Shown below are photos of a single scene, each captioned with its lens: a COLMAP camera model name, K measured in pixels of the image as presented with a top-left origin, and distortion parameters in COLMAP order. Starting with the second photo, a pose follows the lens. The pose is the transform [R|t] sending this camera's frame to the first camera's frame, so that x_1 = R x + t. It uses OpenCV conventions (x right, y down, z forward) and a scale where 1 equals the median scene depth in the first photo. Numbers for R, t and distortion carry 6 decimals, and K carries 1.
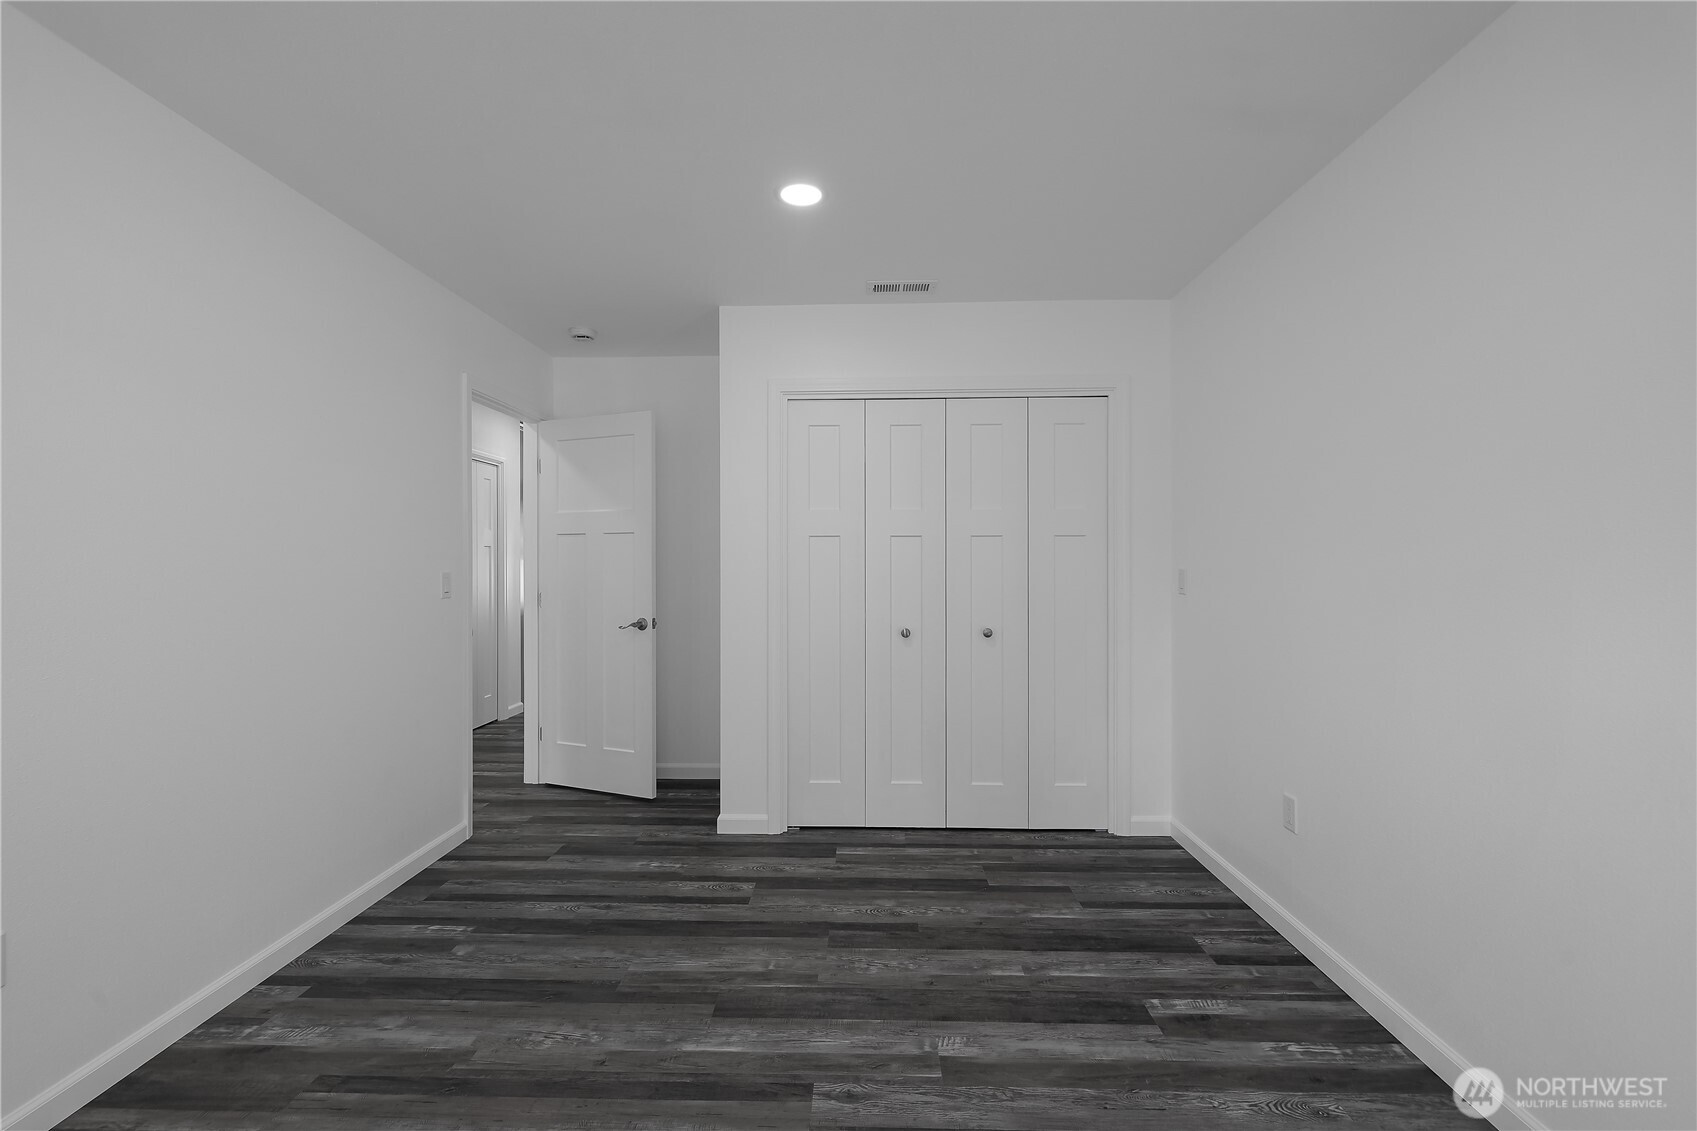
lens RADIAL K [[736.6, 0, 848.5], [0, 736.6, 563.4], [0, 0, 1]] dist [-0.010965, -0.000135]
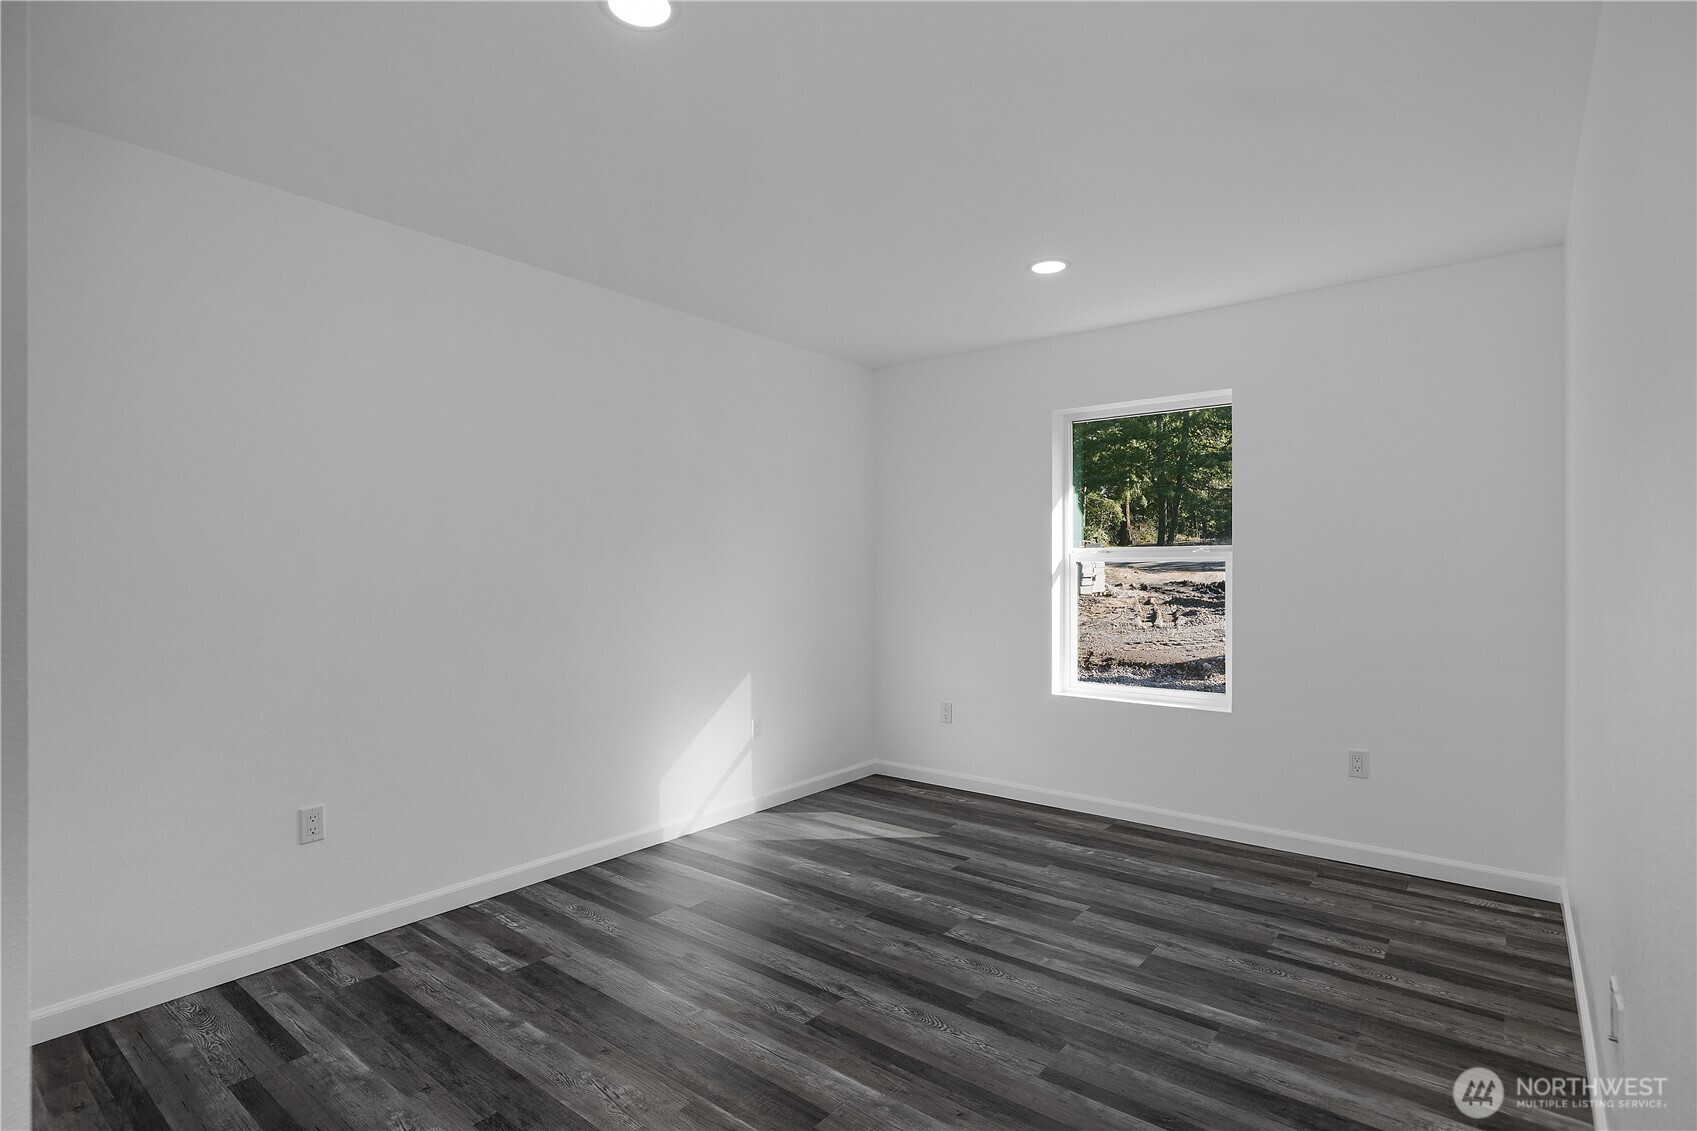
lens RADIAL K [[820.3, 0, 849.5], [0, 820.3, 568.4], [0, 0, 1]] dist [-0.005442, -0.000422]
pose [[-0.798514, -0.002203, 0.601973, -0.766287], [0.002458, 0.999973, 0.006920, -0.013736], [-0.601972, 0.007005, -0.798487, 1.726847]]
